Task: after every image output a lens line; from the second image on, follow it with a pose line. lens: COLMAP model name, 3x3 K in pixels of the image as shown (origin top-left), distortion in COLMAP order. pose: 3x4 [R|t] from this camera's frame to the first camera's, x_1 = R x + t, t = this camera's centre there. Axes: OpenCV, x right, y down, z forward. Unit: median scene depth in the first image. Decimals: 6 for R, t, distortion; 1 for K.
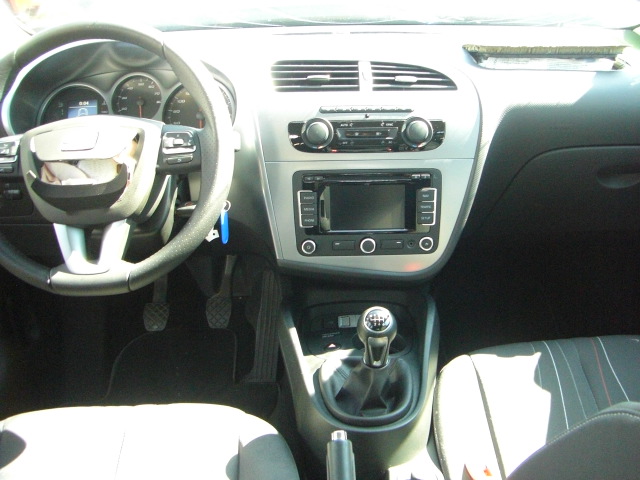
lens RADIAL K [[716.9, 0, 339.0], [0, 716.9, 238.8], [0, 0, 1]] dist [-0.147727, 0.019147]
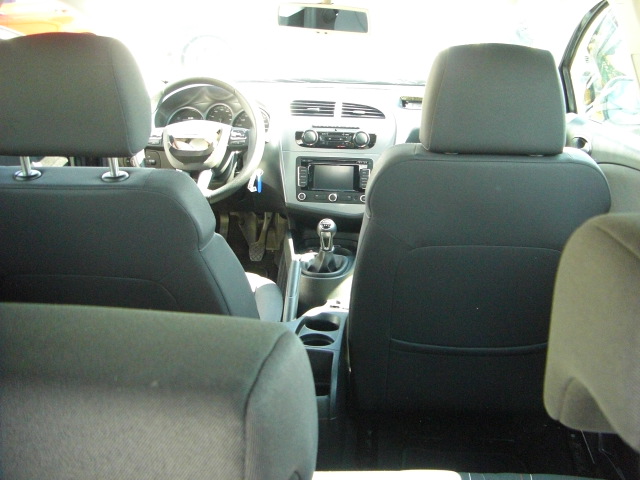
lens RADIAL K [[715.0, 0, 320.0], [0, 715.0, 240.0], [0, 0, 1]] dist [-0.164352, 0.004316]
pose [[0.991275, 0.063167, -0.115692, 0.237754], [-0.071662, 0.994913, -0.070806, 0.263422], [0.110631, 0.078479, 0.990758, -0.888460]]
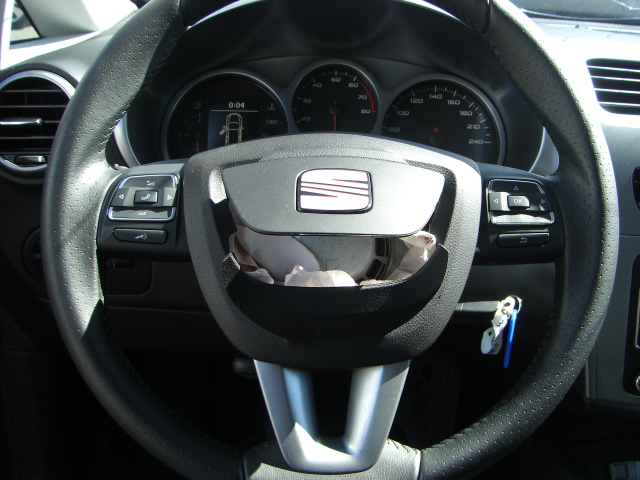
lens RADIAL K [[715.0, 0, 320.0], [0, 715.0, 240.0], [0, 0, 1]] dist [-0.164352, 0.004316]
pose [[0.997962, 0.057416, -0.027839, -0.301166], [-0.057831, 0.998223, -0.014355, -0.082803], [0.026965, 0.015936, 0.999509, 0.445484]]
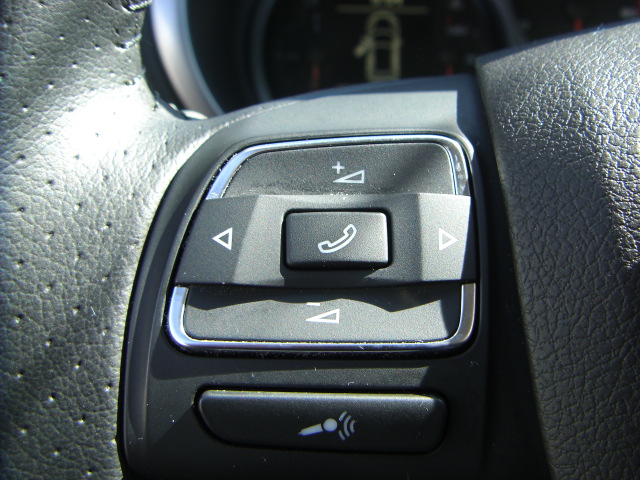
lens RADIAL K [[715.0, 0, 320.0], [0, 715.0, 240.0], [0, 0, 1]] dist [-0.164352, 0.004316]
pose [[0.997504, 0.045204, -0.054245, -0.412892], [-0.042877, 0.998141, 0.043320, -0.111590], [0.056103, -0.040886, 0.997587, 0.764289]]
